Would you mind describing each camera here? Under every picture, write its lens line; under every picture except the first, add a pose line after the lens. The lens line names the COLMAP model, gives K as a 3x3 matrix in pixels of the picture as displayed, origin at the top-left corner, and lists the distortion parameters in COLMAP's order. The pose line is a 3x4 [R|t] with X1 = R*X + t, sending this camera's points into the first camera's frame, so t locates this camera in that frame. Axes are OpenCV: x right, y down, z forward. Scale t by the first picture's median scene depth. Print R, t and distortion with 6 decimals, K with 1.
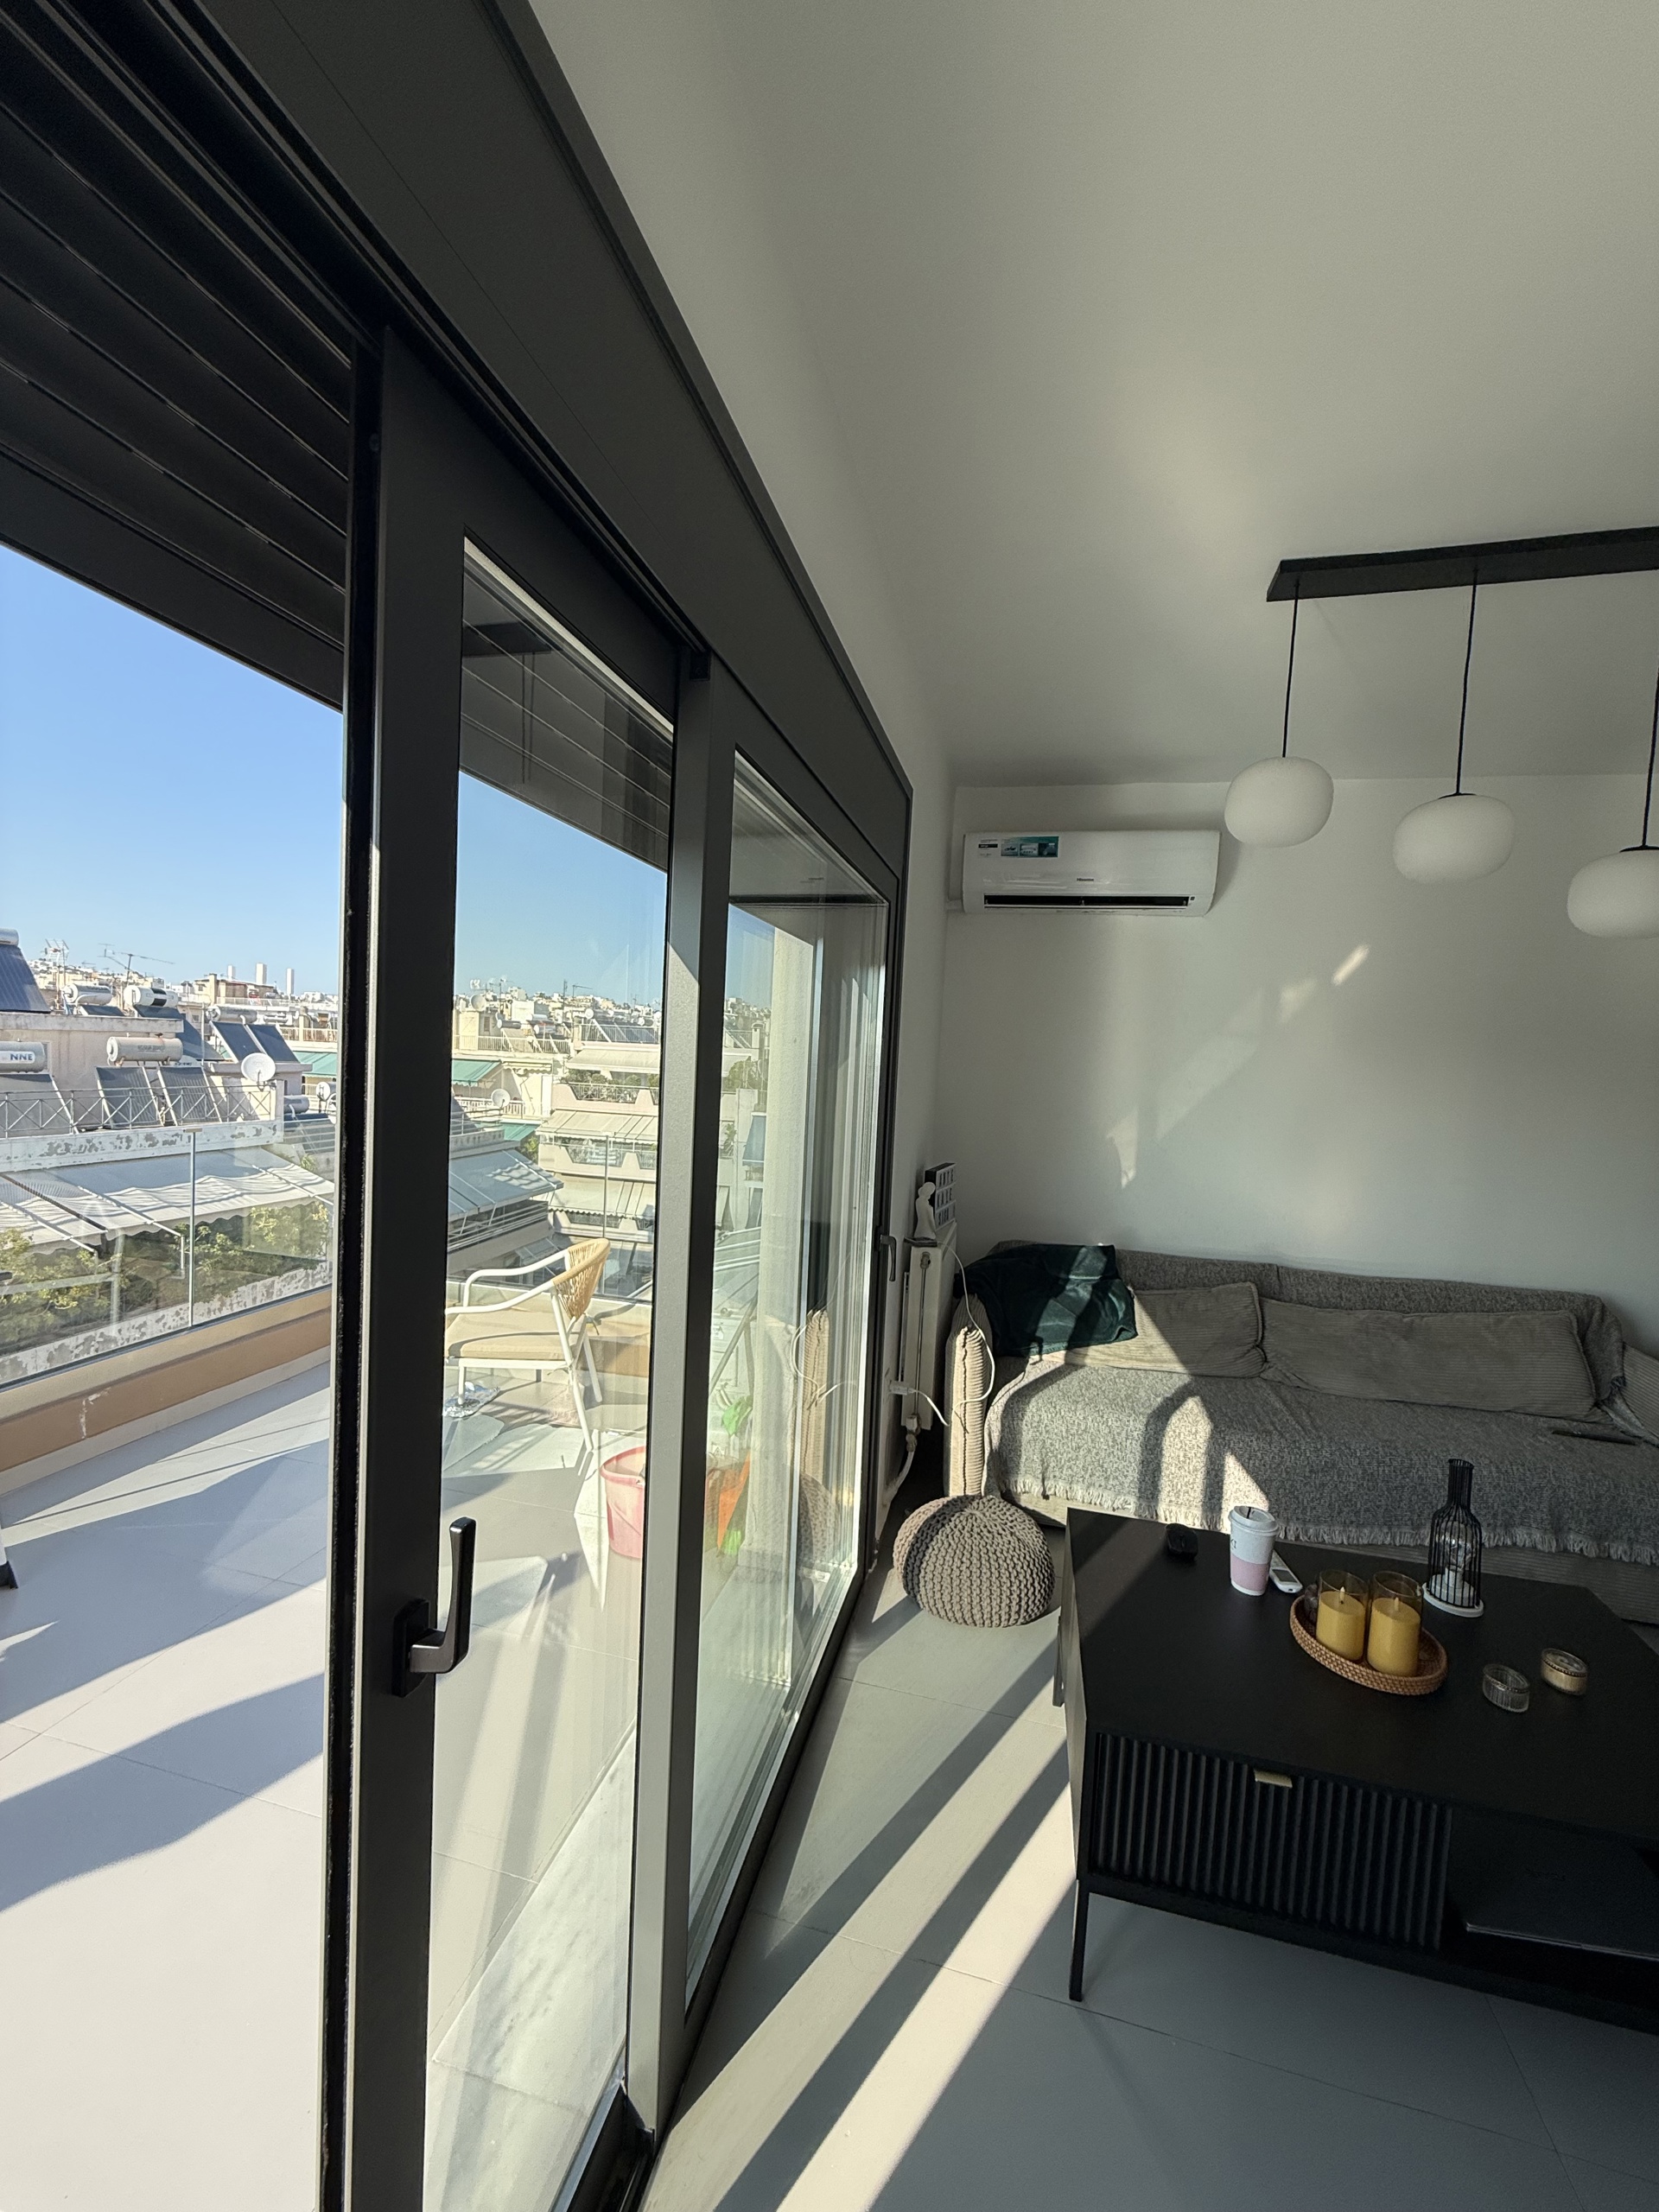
lens RADIAL K [[882.1, 0, 826.8], [0, 882.1, 1102.6], [0, 0, 1]] dist [0.000292, -0.000030]
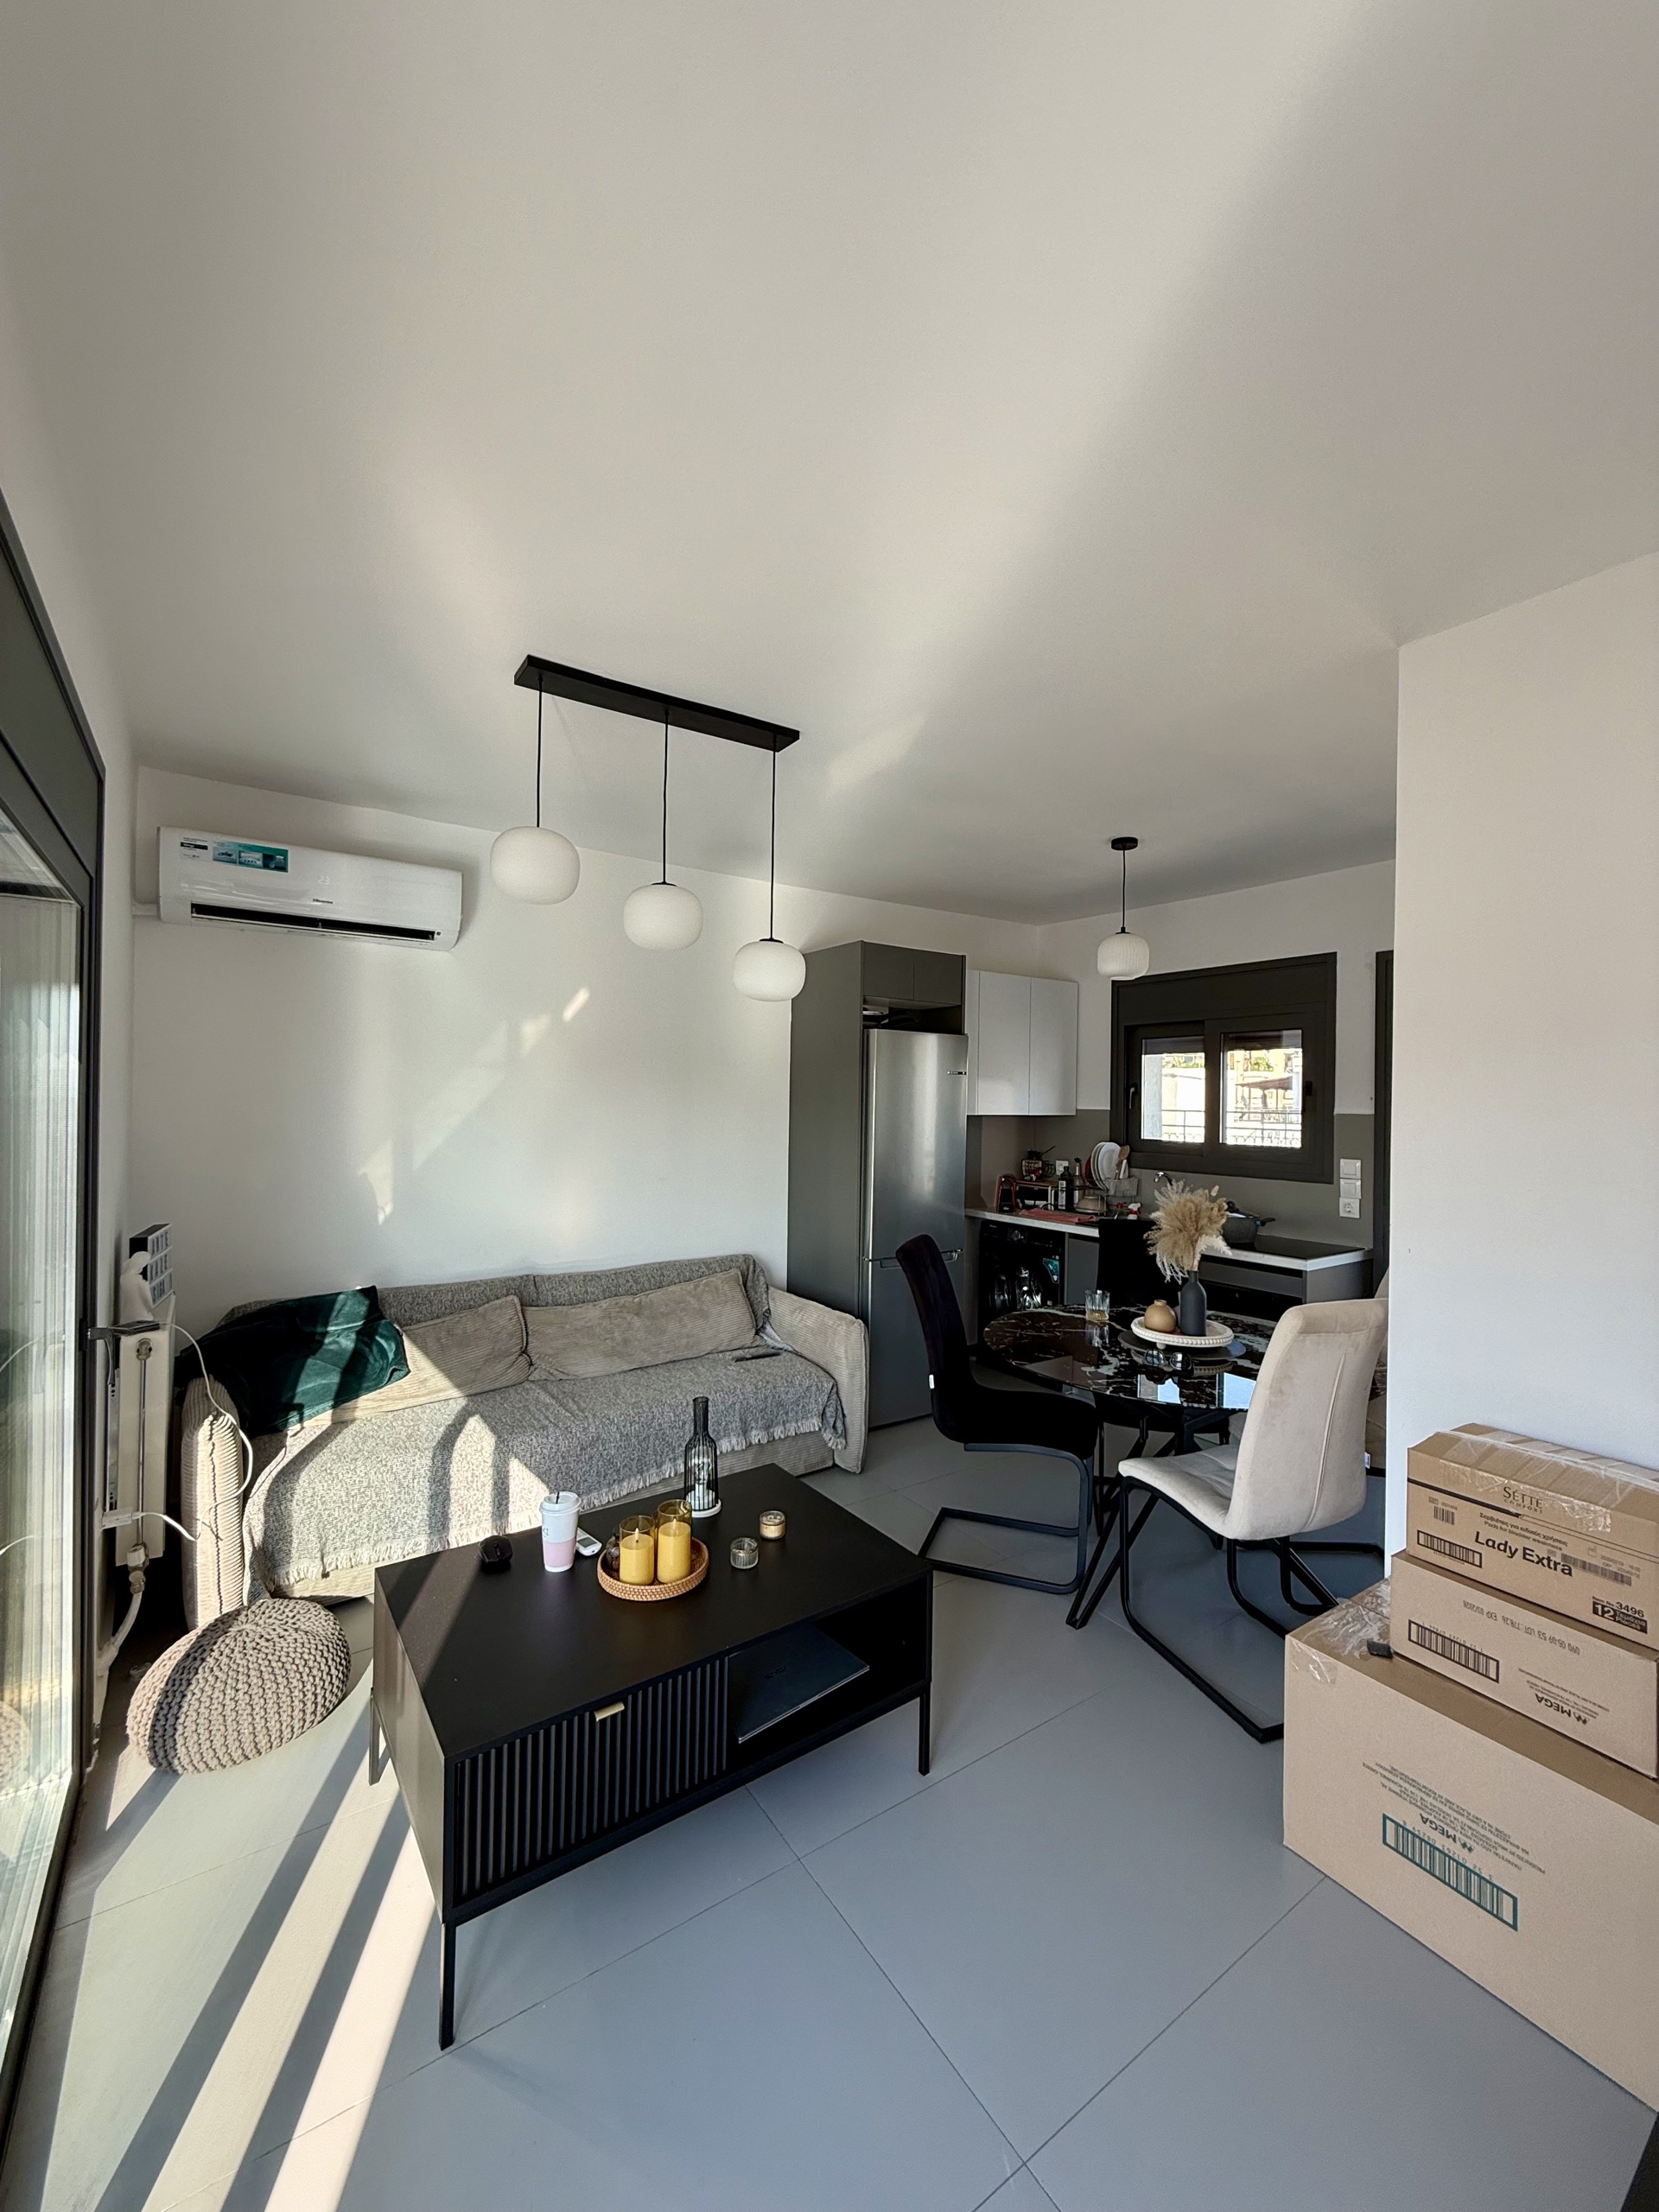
lens RADIAL K [[882.1, 0, 827.5], [0, 882.1, 1103.4], [0, 0, 1]] dist [0.000292, -0.000030]
pose [[0.664671, -0.039485, 0.746092, -0.059687], [0.057214, 0.998360, 0.001866, -0.010172], [-0.744943, 0.041447, 0.665840, -0.012219]]
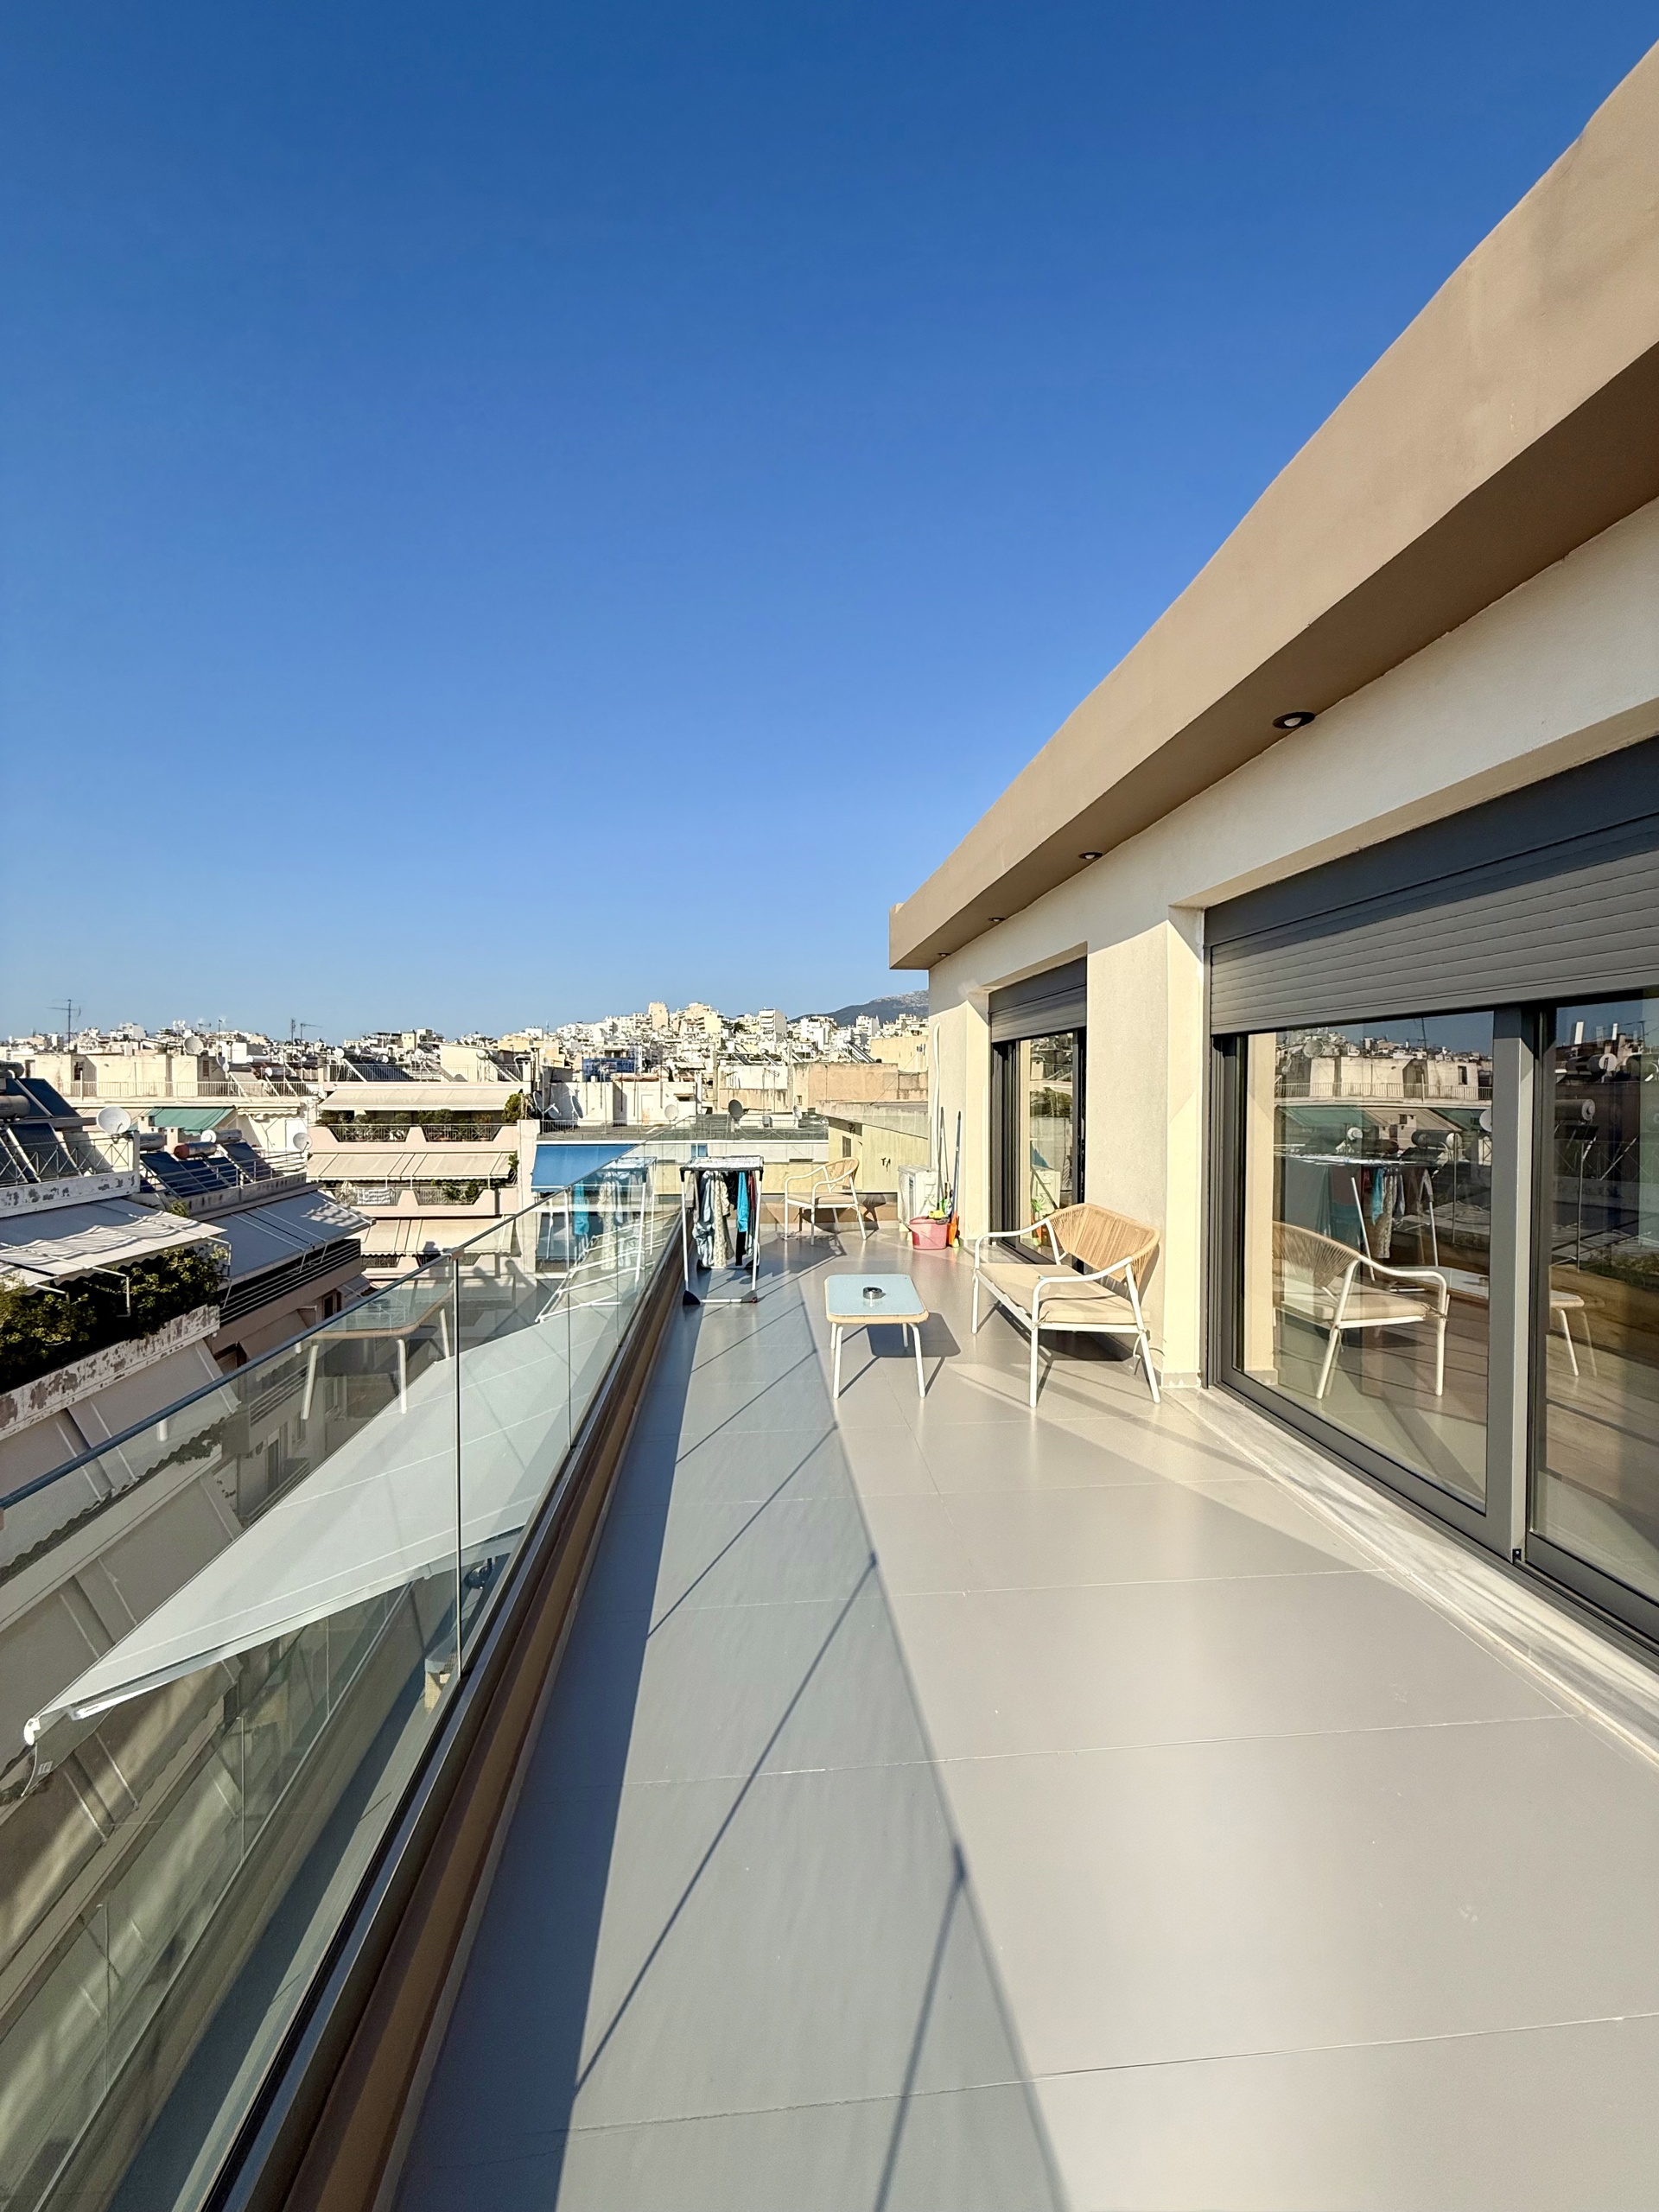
lens RADIAL K [[882.1, 0, 828.4], [0, 882.1, 1101.9], [0, 0, 1]] dist [0.000292, -0.000030]
pose [[0.942295, -0.054053, 0.330393, -1.218384], [0.063357, 0.997838, -0.017447, 0.056360], [-0.328735, 0.037373, 0.943682, -1.369160]]
